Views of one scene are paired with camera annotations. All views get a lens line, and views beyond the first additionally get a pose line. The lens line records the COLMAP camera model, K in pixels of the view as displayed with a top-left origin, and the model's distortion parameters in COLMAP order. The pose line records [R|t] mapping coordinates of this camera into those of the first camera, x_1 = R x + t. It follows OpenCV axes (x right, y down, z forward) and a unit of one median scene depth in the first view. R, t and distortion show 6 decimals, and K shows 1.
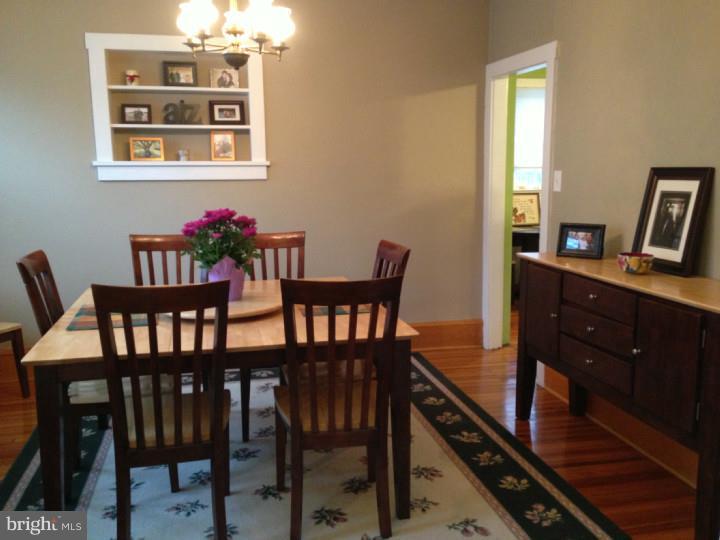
lens RADIAL K [[656.1, 0, 360.0], [0, 656.1, 270.0], [0, 0, 1]] dist [0.136854, -0.241179]
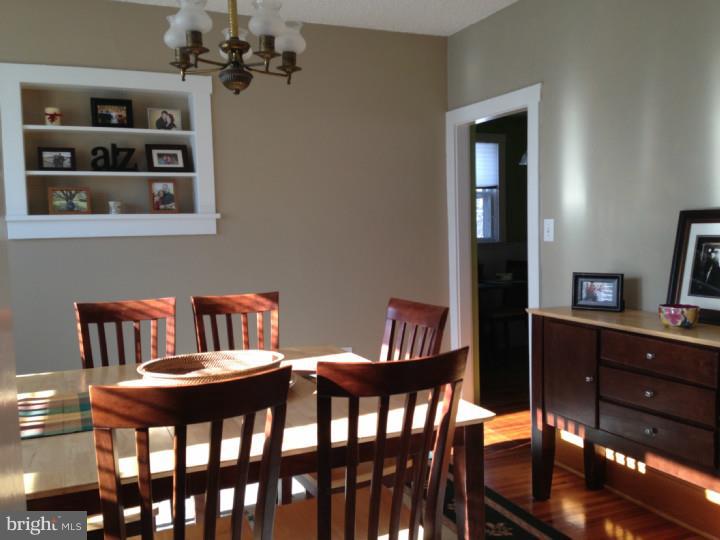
lens RADIAL K [[656.1, 0, 360.0], [0, 656.1, 270.0], [0, 0, 1]] dist [0.136854, -0.241179]
pose [[0.982950, -0.026316, 0.181981, -0.119298], [0.042927, 0.995200, -0.087950, -0.007309], [-0.178793, 0.094262, 0.979361, 0.130805]]
